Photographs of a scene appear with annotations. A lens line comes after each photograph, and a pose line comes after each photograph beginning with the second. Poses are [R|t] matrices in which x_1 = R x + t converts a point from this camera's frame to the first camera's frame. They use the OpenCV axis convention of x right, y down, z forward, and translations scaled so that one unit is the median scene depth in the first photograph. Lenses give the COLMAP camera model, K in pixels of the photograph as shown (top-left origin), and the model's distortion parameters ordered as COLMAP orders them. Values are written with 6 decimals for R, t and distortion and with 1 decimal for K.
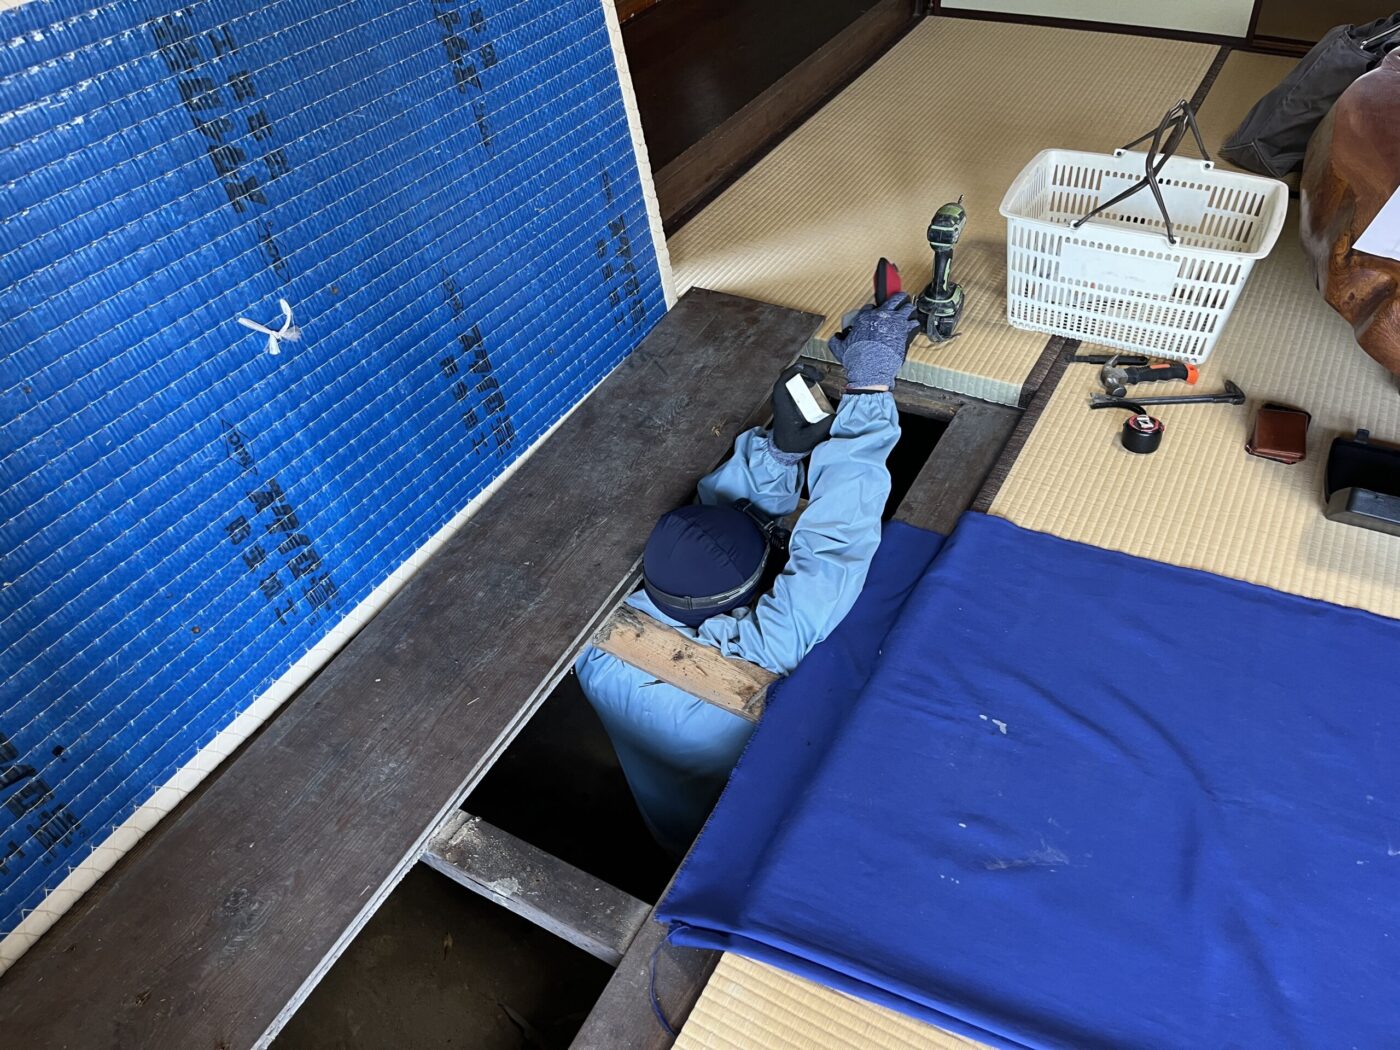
lens RADIAL K [[1052.8, 0, 697.2], [0, 1052.8, 521.9], [0, 0, 1]] dist [0.054190, -0.078085]
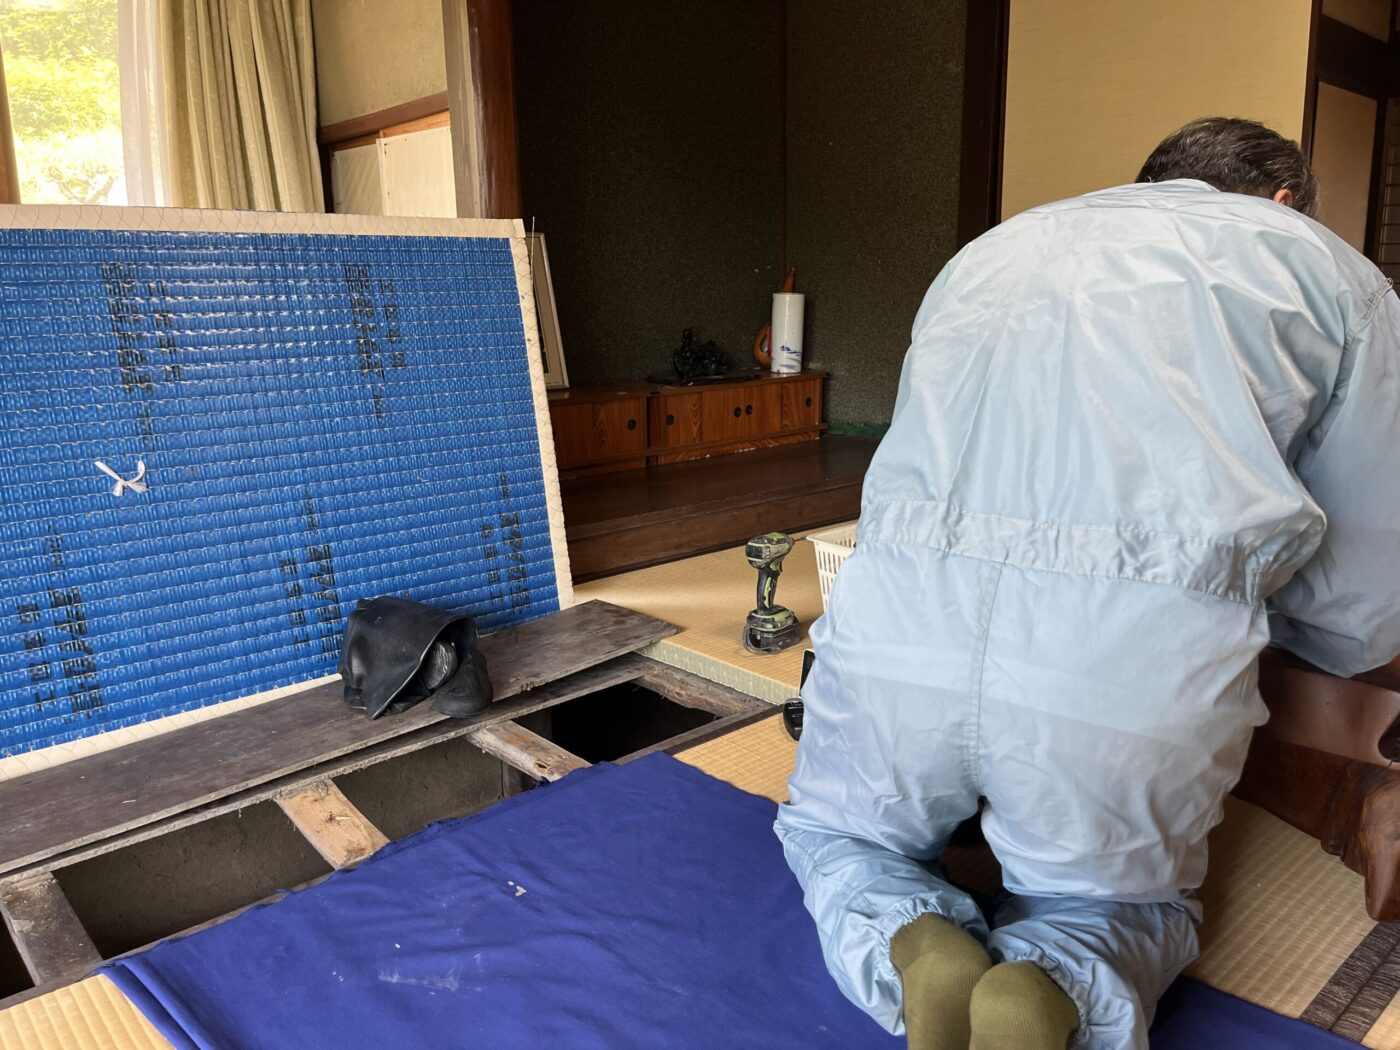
lens RADIAL K [[1052.8, 0, 709.1], [0, 1052.8, 519.7], [0, 0, 1]] dist [0.054190, -0.078085]
pose [[0.951536, 0.110044, -0.287177, 0.619172], [-0.233505, 0.866204, -0.441775, 0.252229], [0.200139, 0.487422, 0.849920, 0.033047]]
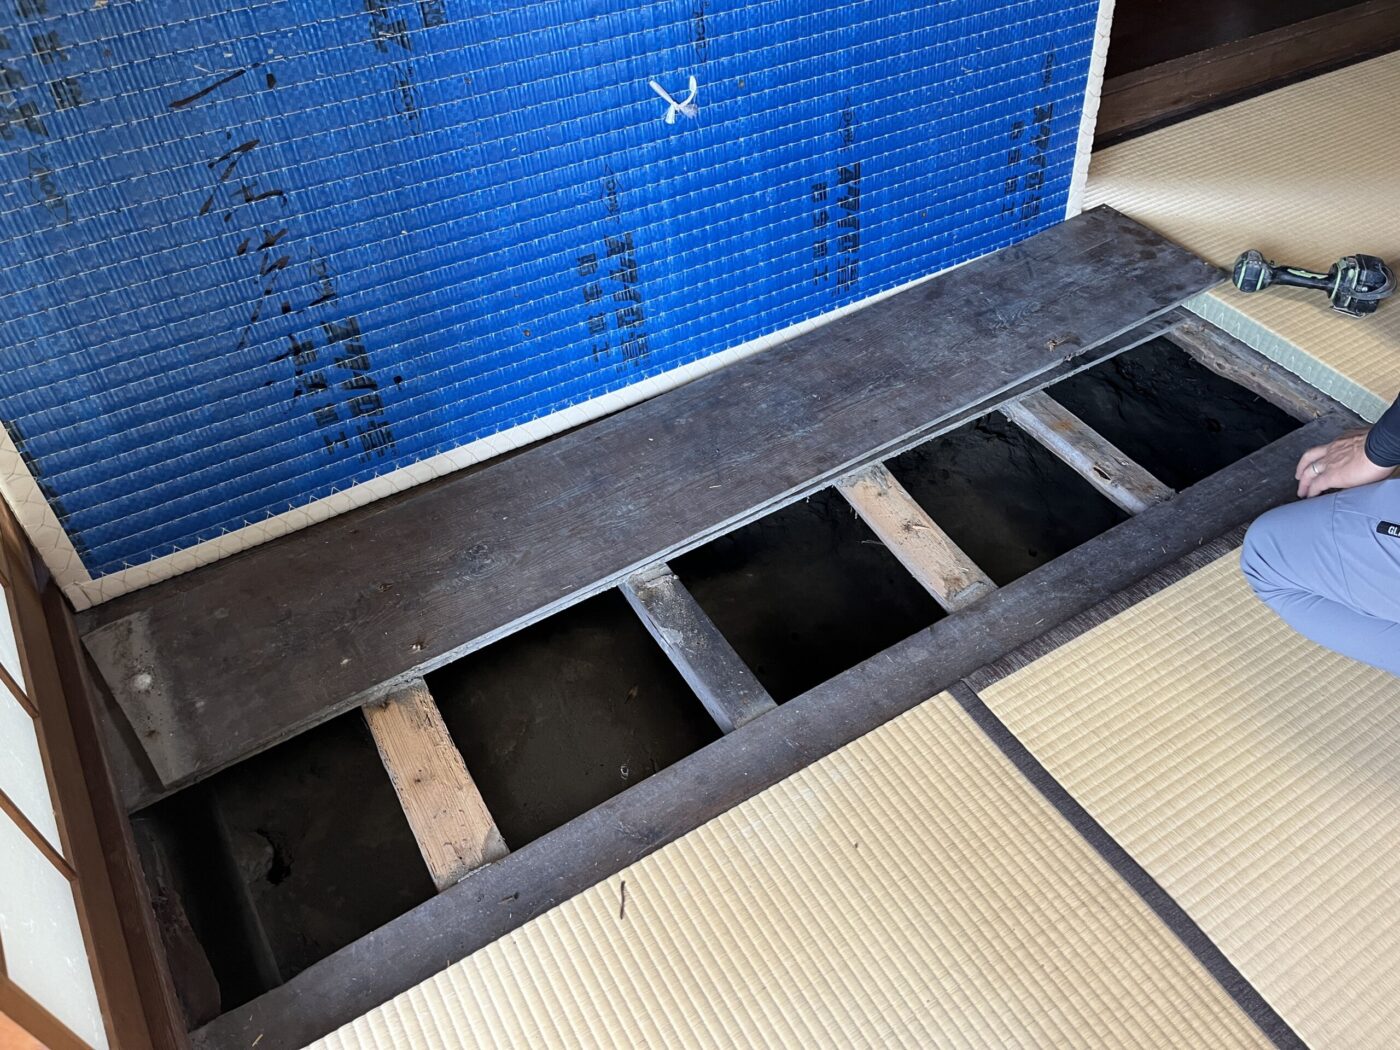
lens RADIAL K [[1052.8, 0, 694.6], [0, 1052.8, 530.0], [0, 0, 1]] dist [0.054190, -0.078085]
pose [[0.868552, 0.392919, -0.302046, 0.116315], [-0.362326, 0.919253, 0.153926, 0.048322], [0.338137, -0.024253, 0.940784, -0.043785]]
